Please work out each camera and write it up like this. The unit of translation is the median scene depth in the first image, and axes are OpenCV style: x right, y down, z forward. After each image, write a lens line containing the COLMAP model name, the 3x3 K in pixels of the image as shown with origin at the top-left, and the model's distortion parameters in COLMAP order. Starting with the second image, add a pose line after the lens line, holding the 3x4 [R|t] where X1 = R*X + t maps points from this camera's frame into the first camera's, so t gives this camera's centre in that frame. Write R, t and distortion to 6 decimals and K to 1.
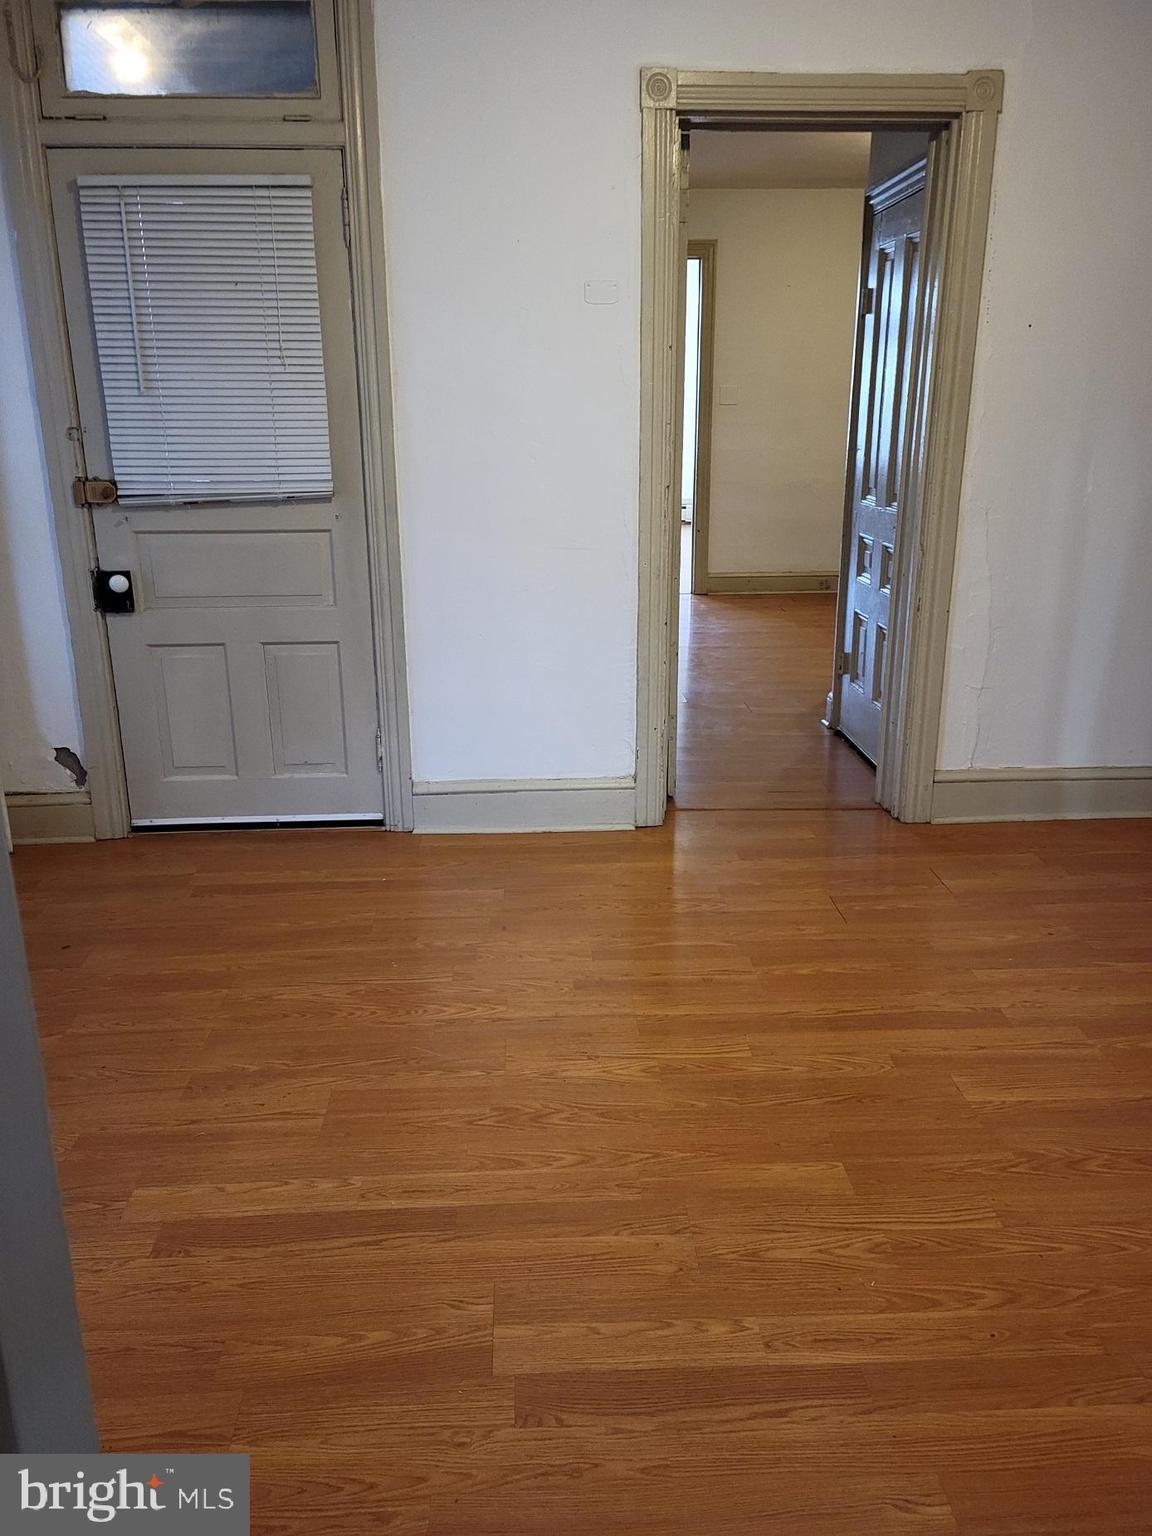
lens RADIAL K [[1192.4, 0, 576.0], [0, 1192.4, 768.0], [0, 0, 1]] dist [0.089114, -0.113415]
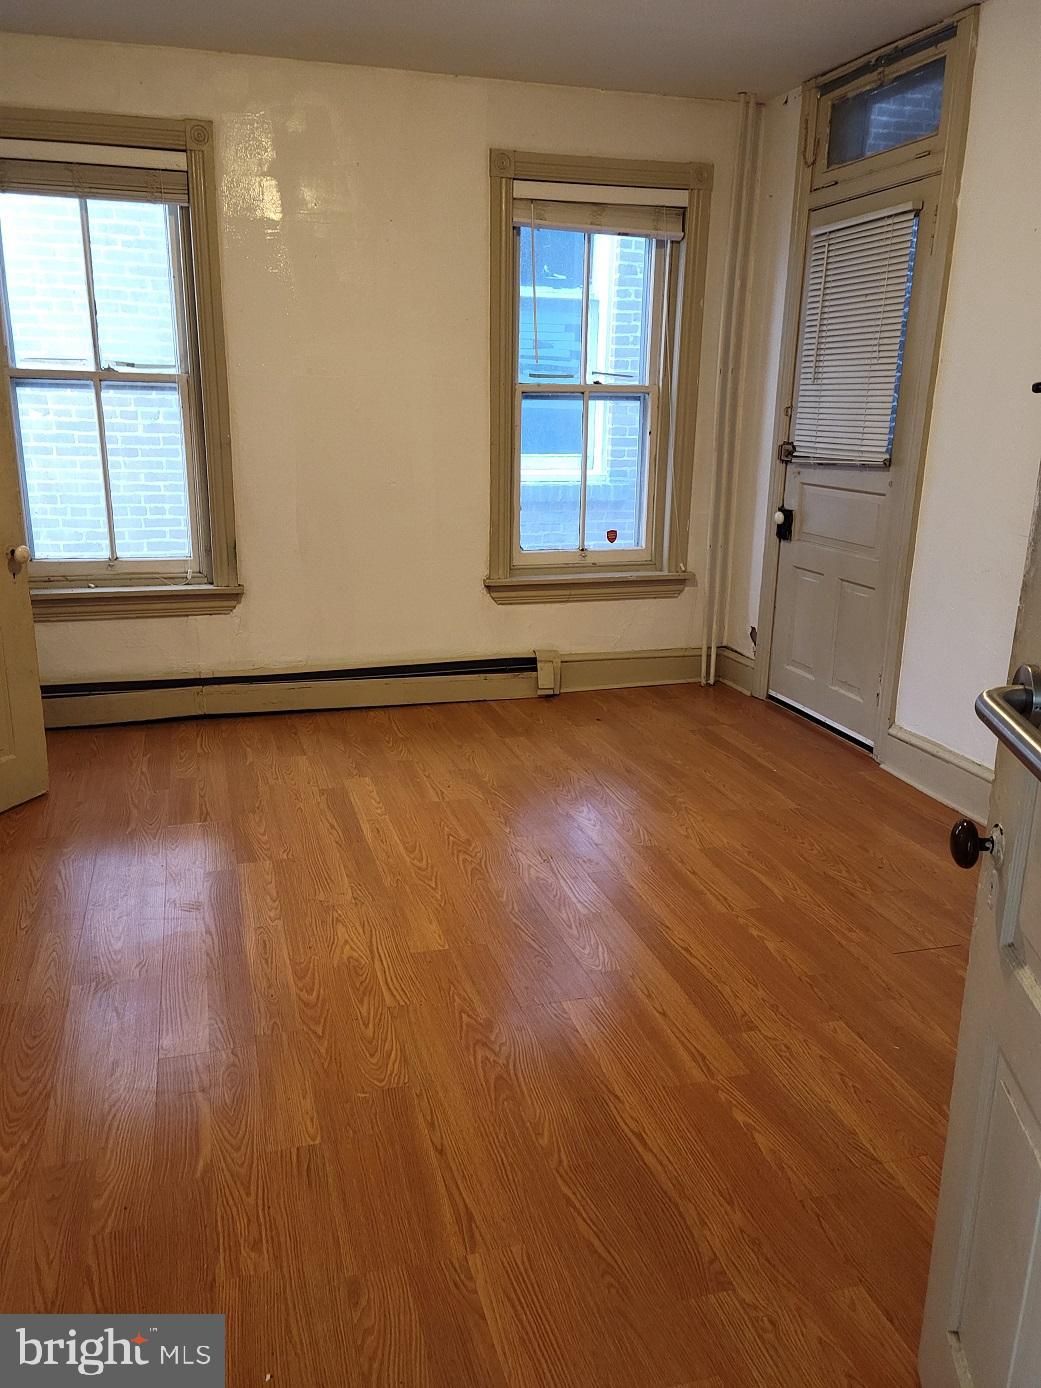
lens RADIAL K [[1077.5, 0, 520.5], [0, 1077.5, 694.0], [0, 0, 1]] dist [0.089114, -0.113415]
pose [[0.236680, 0.267252, -0.934109, 0.787682], [-0.291057, 0.936774, 0.194268, -0.119912], [0.926967, 0.225900, 0.299502, 0.395664]]
